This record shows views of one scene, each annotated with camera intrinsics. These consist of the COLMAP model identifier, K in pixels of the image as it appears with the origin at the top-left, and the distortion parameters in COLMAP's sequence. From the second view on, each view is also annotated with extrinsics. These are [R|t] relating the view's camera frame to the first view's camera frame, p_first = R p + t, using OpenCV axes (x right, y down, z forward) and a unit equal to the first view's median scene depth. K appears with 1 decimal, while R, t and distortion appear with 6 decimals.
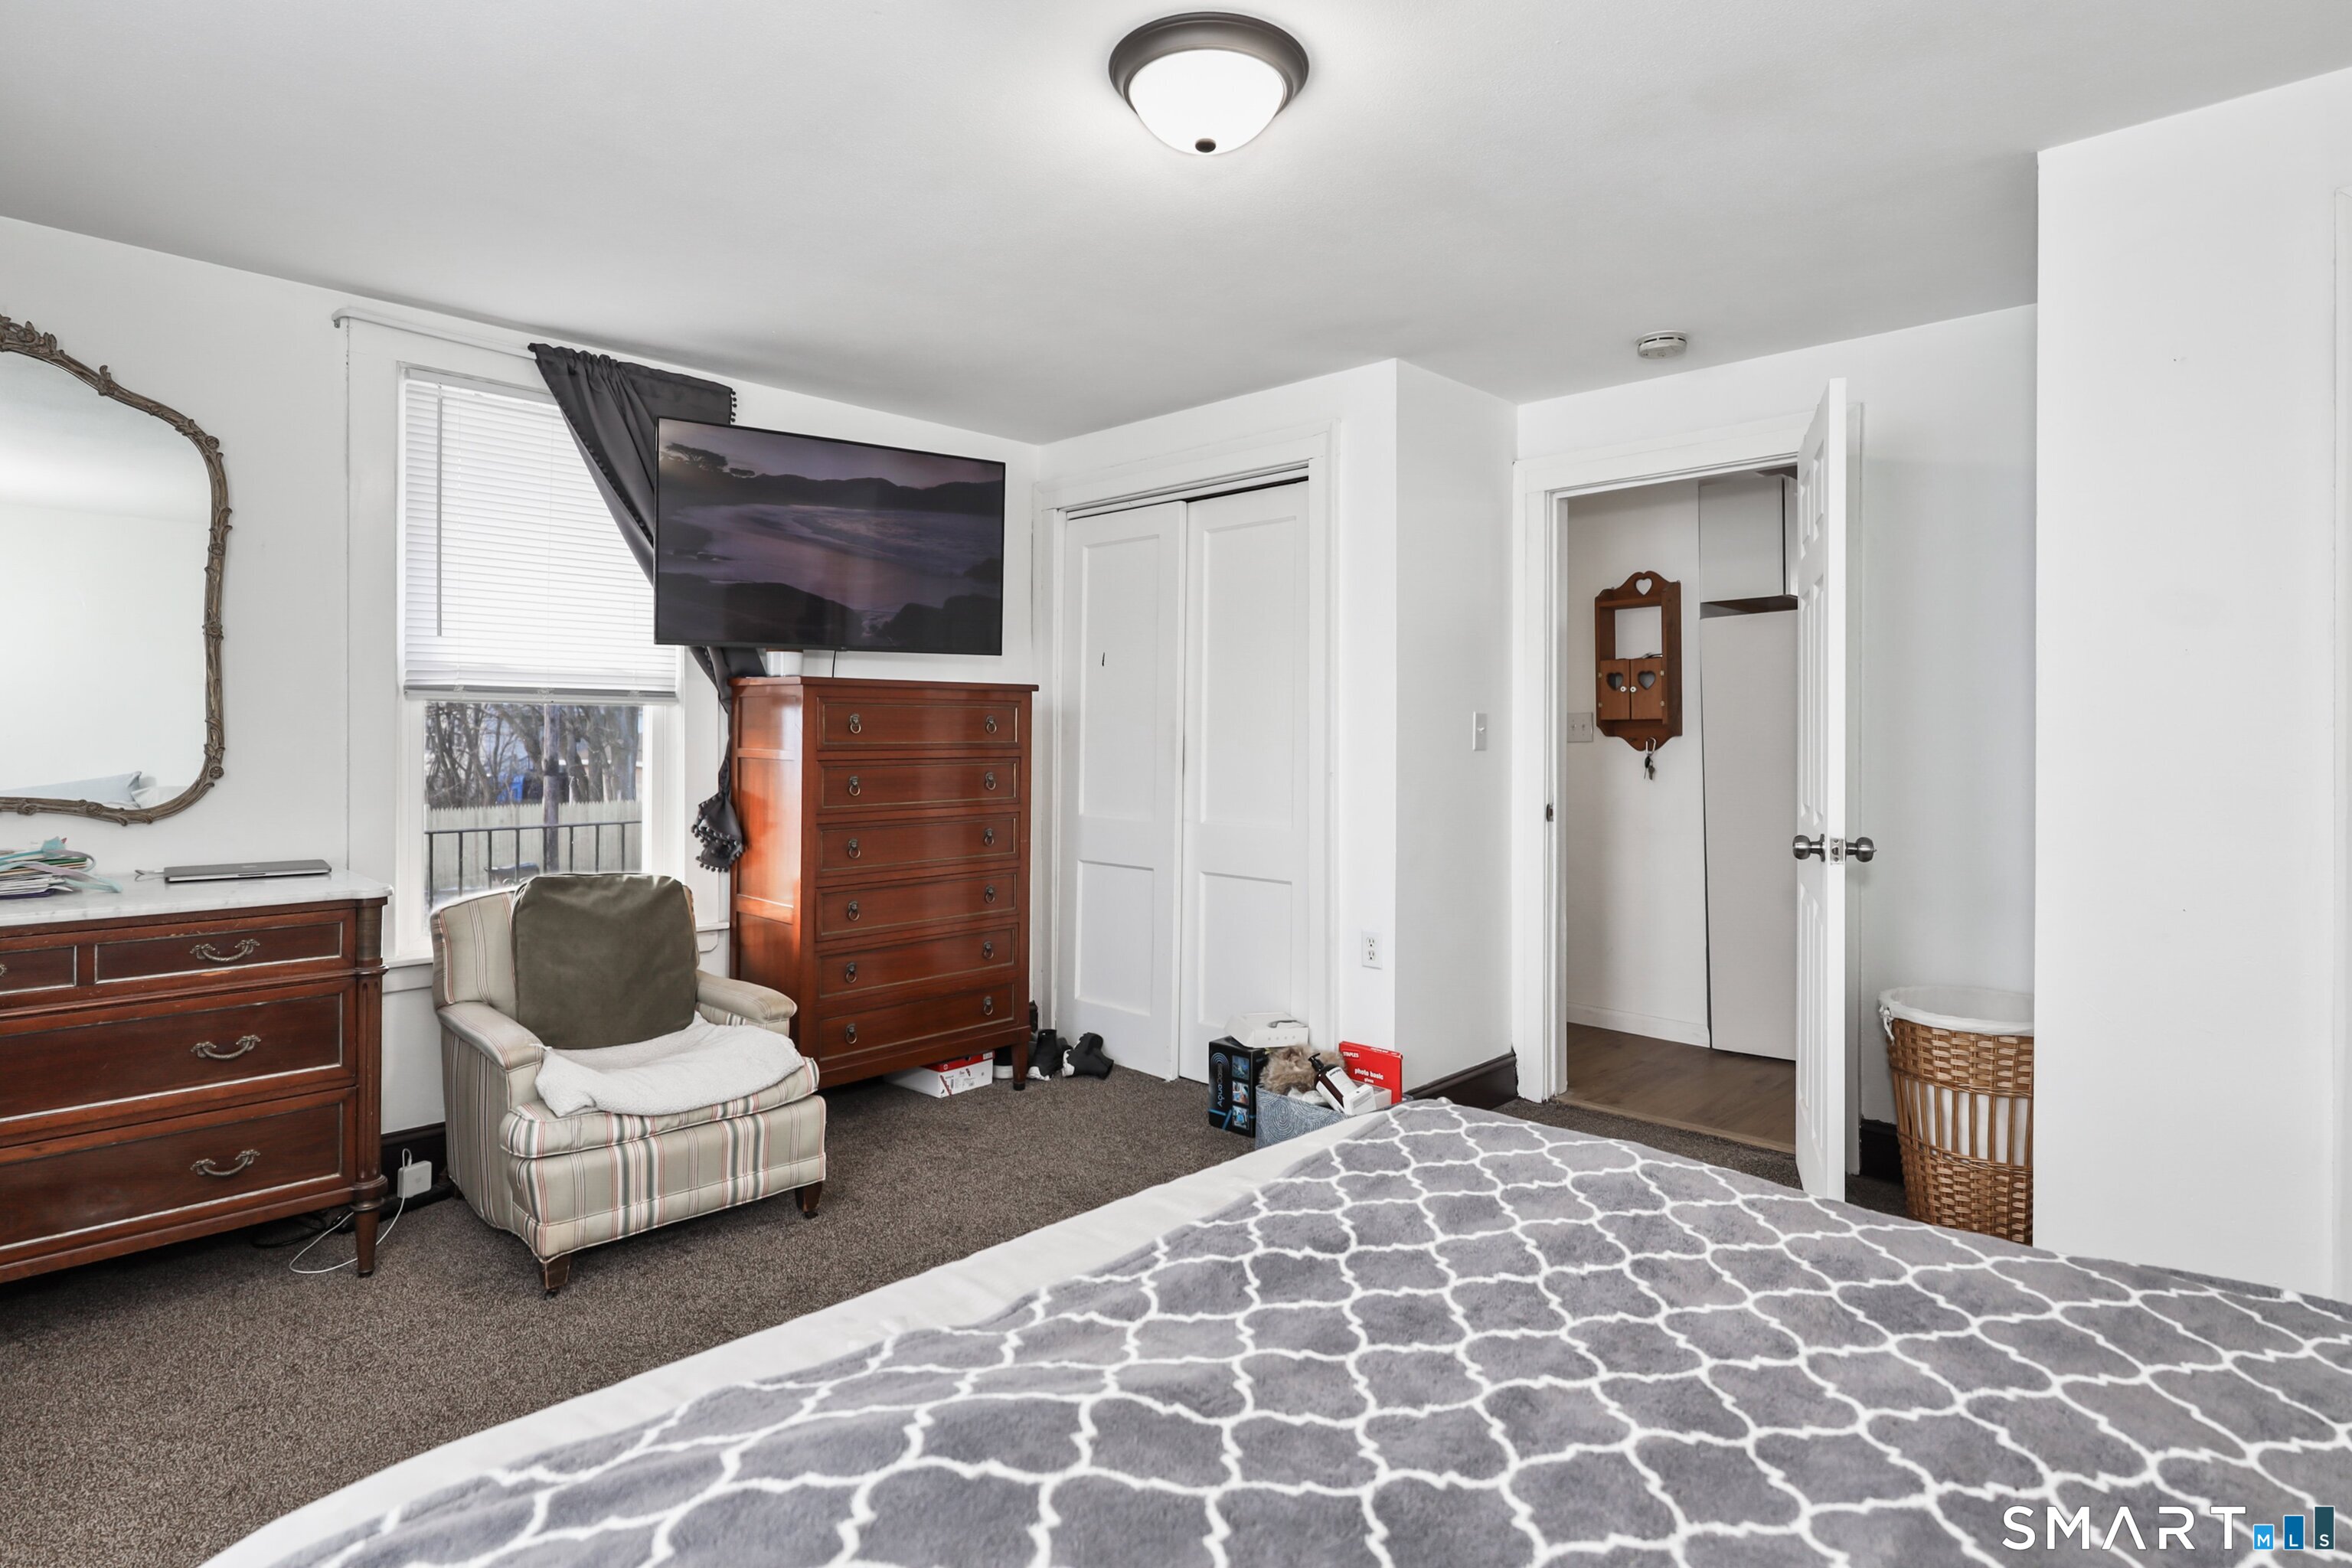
lens RADIAL K [[1203.7, 0, 1173.7], [0, 1203.7, 741.5], [0, 0, 1]] dist [-0.000082, -0.000057]
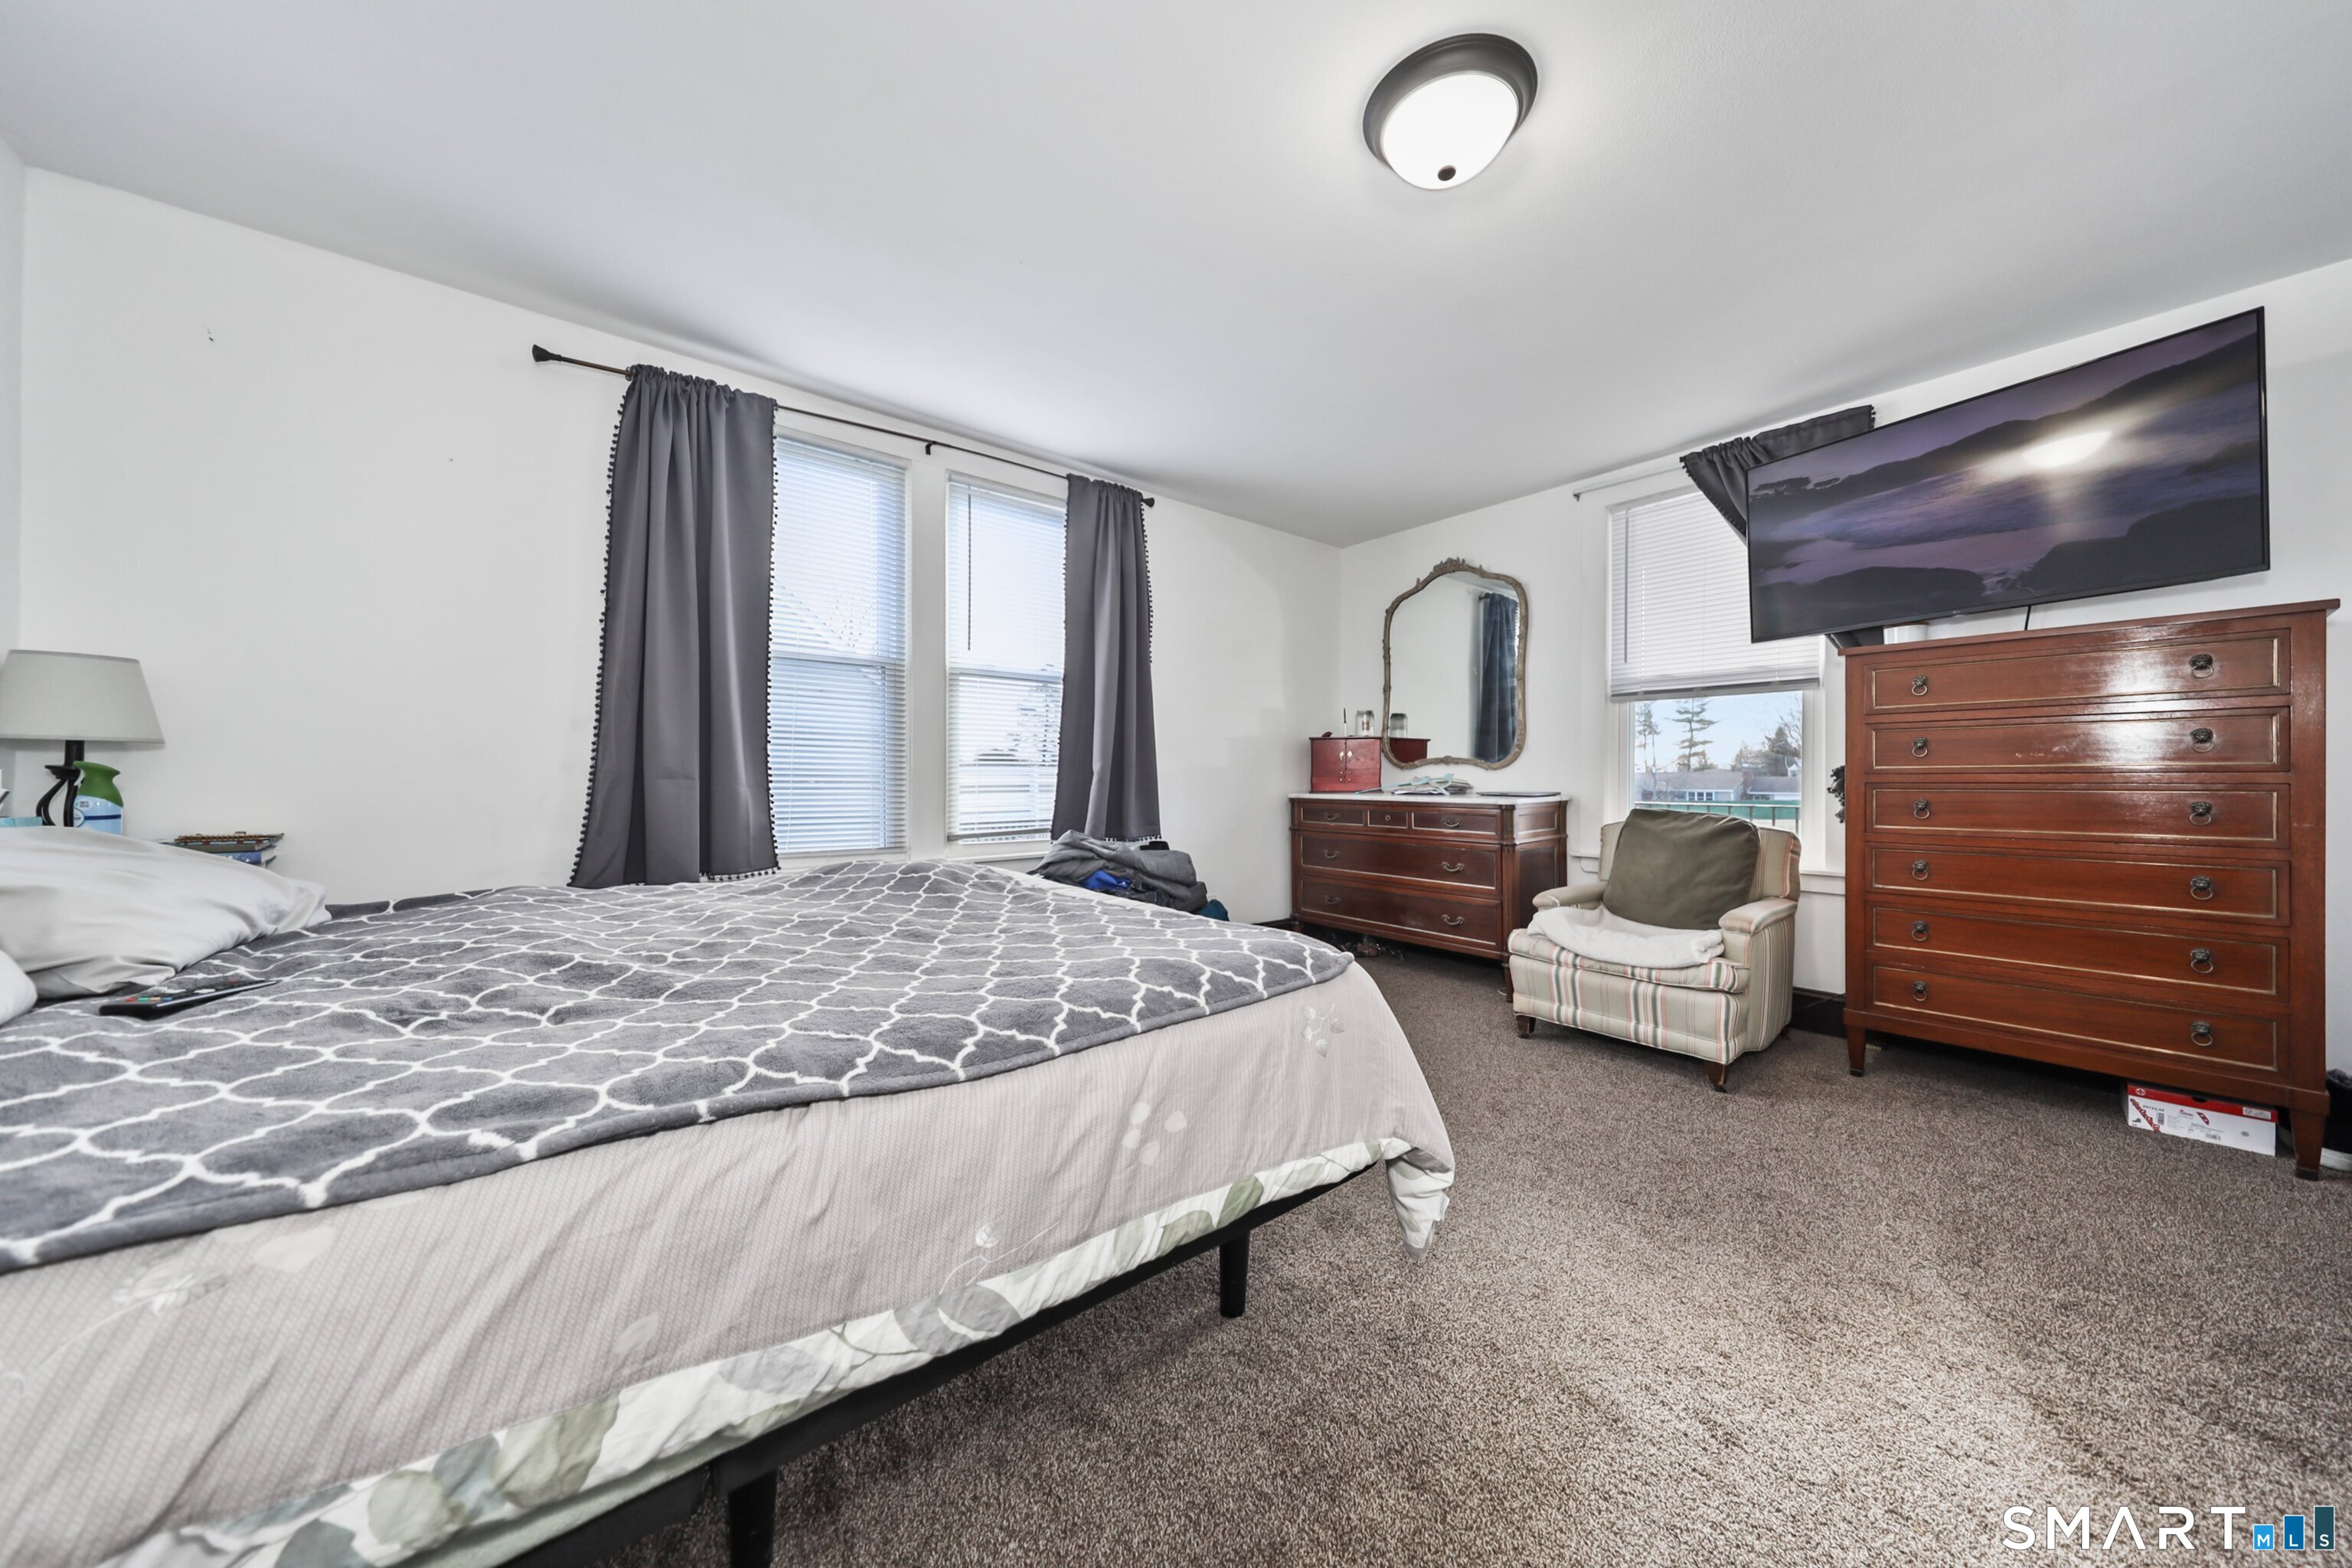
lens RADIAL K [[786.0, 0, 1176.0], [0, 786.0, 784.0], [0, 0, 1]] dist [0.000086, -0.000046]
pose [[-0.126554, 0.004512, -0.991949, 0.510358], [-0.004694, 0.999976, 0.005148, 0.072370], [0.991949, 0.005307, -0.126530, 0.497673]]
